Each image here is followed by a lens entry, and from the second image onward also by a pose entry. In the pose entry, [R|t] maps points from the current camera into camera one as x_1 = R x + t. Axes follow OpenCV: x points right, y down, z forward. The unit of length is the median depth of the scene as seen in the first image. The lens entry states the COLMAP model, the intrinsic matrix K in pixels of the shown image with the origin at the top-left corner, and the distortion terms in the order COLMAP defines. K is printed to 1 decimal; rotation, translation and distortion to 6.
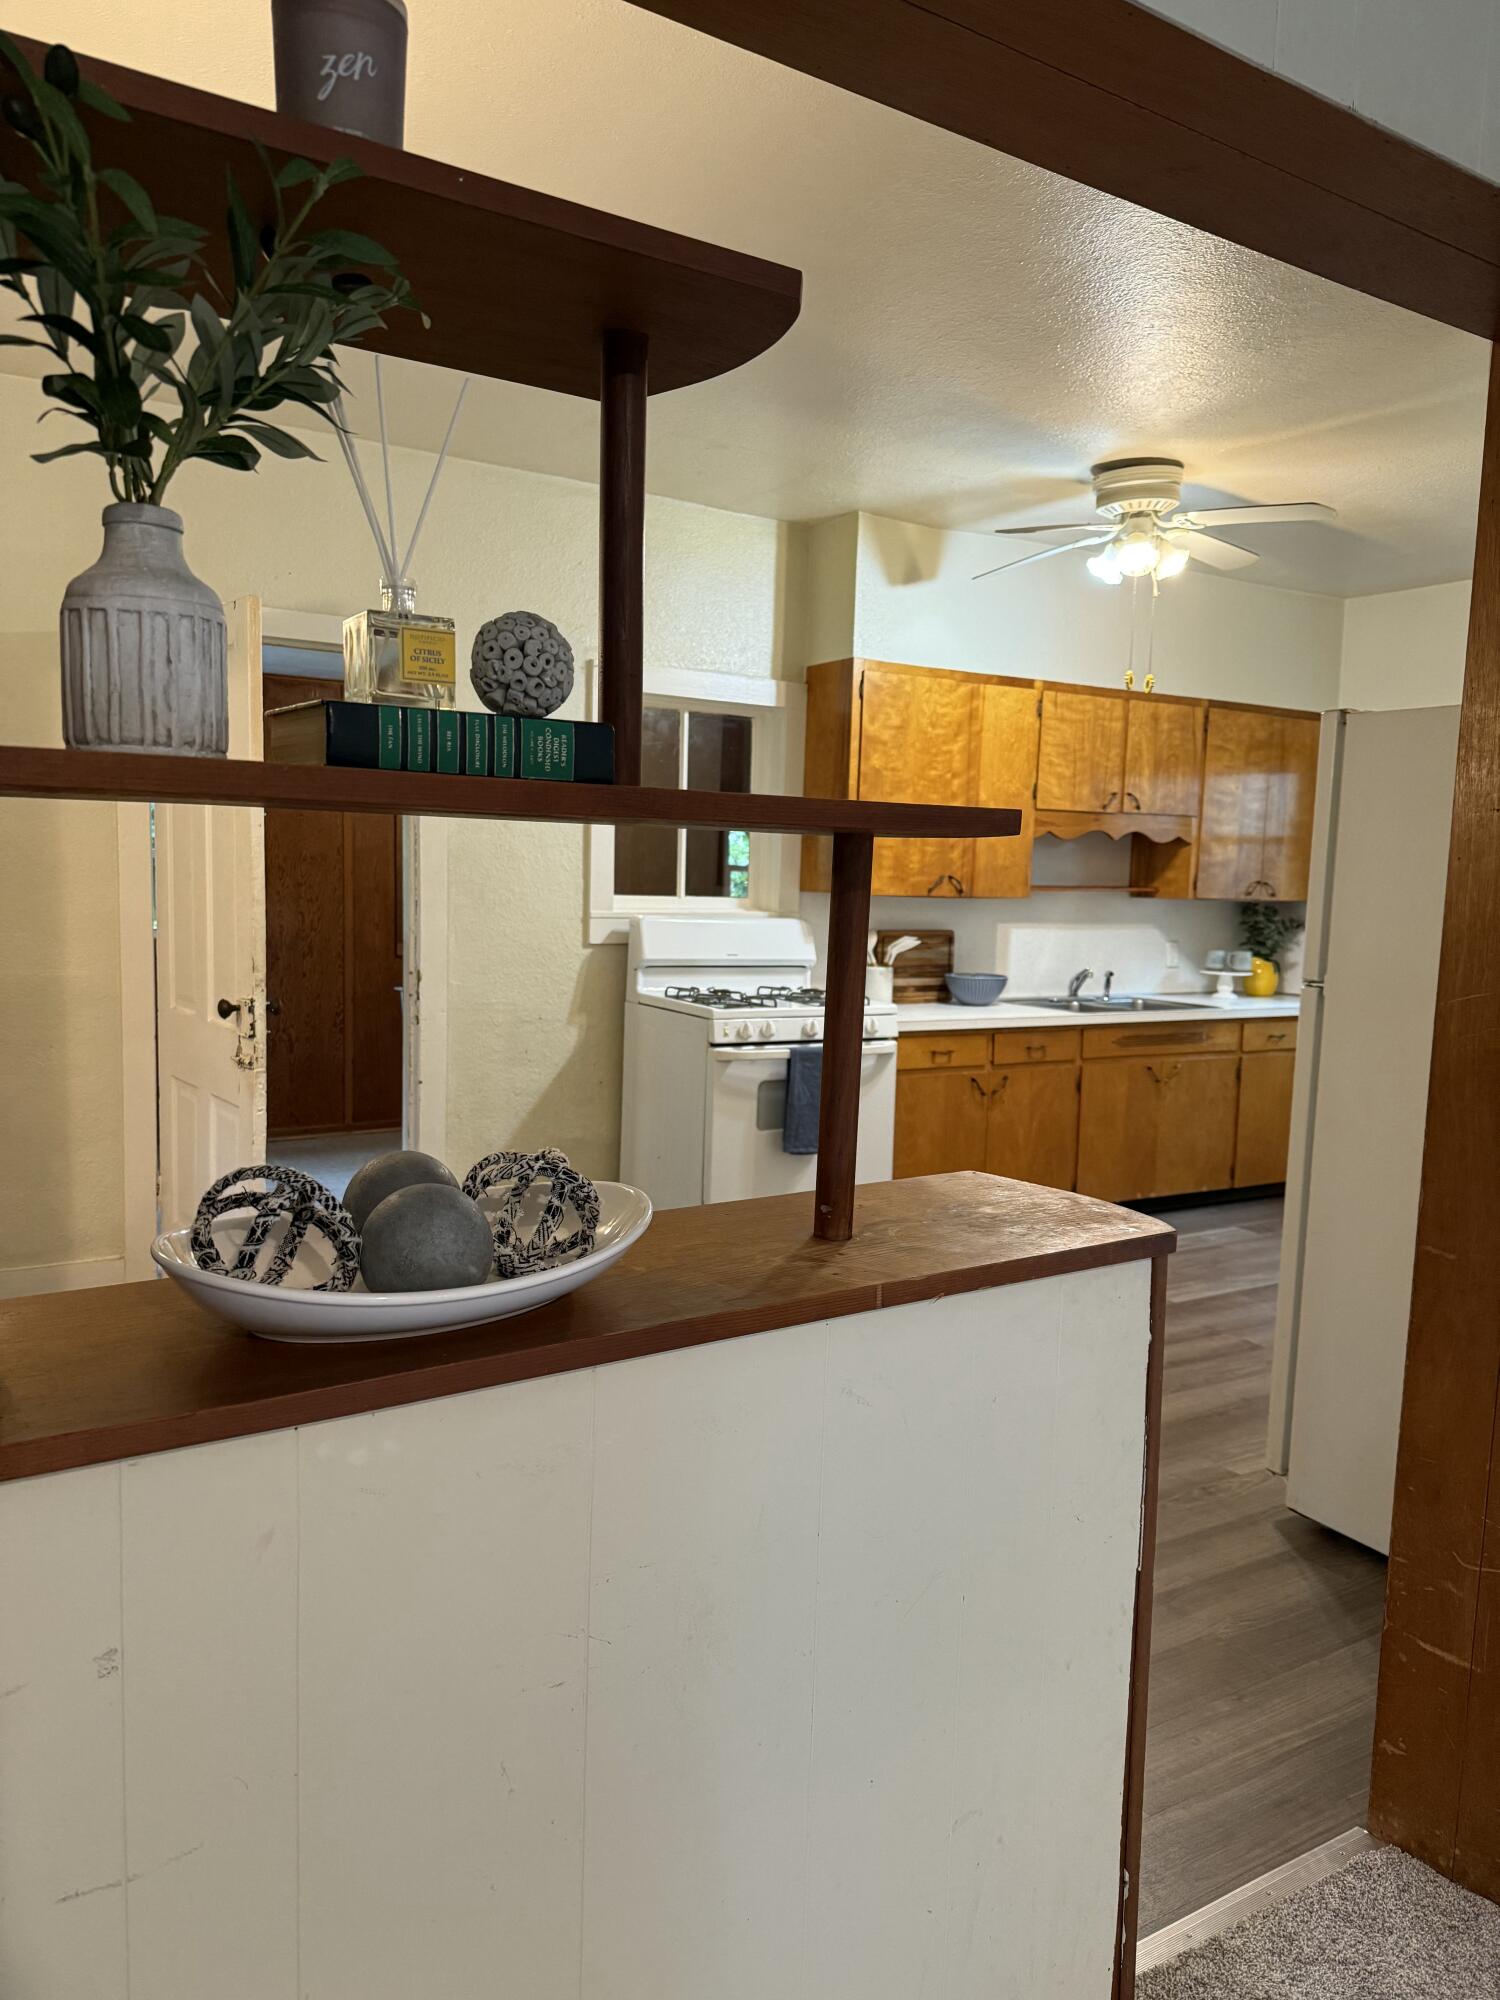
lens RADIAL K [[1402.7, 0, 755.6], [0, 1402.7, 1024.1], [0, 0, 1]] dist [0.107094, -0.177629]
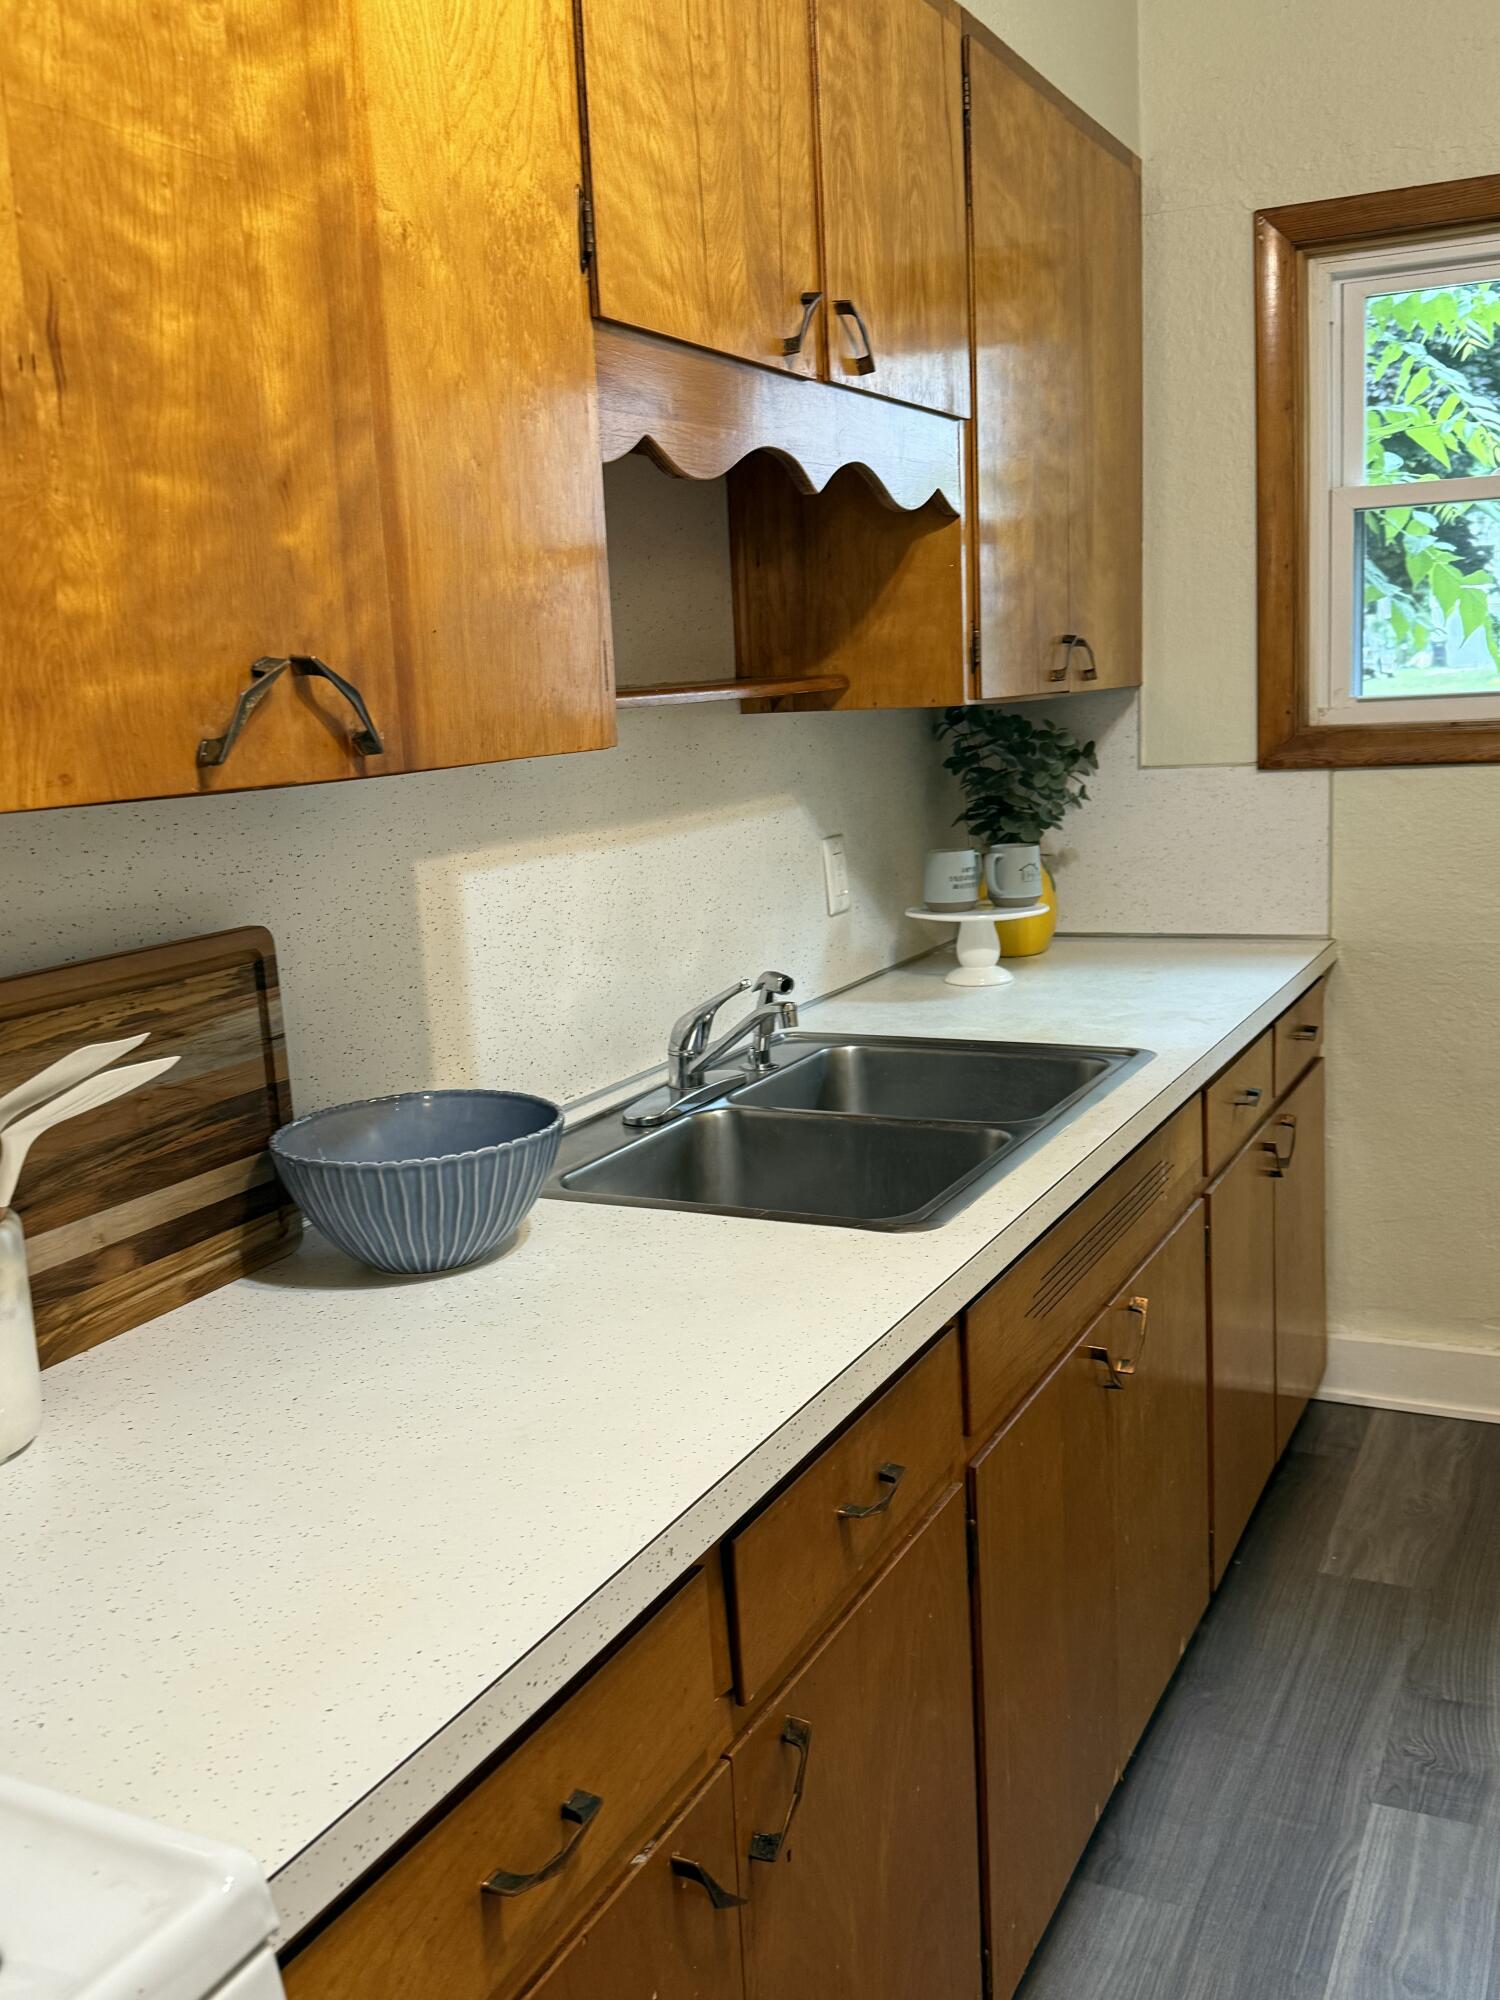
lens RADIAL K [[1843.6, 0, 750.0], [0, 1843.6, 1000.0], [0, 0, 1]] dist [0.141522, -0.256199]
pose [[0.851492, -0.156406, 0.500498, 0.060271], [0.125919, 0.987541, 0.094381, -0.073434], [-0.509024, -0.017343, 0.860578, 0.723394]]
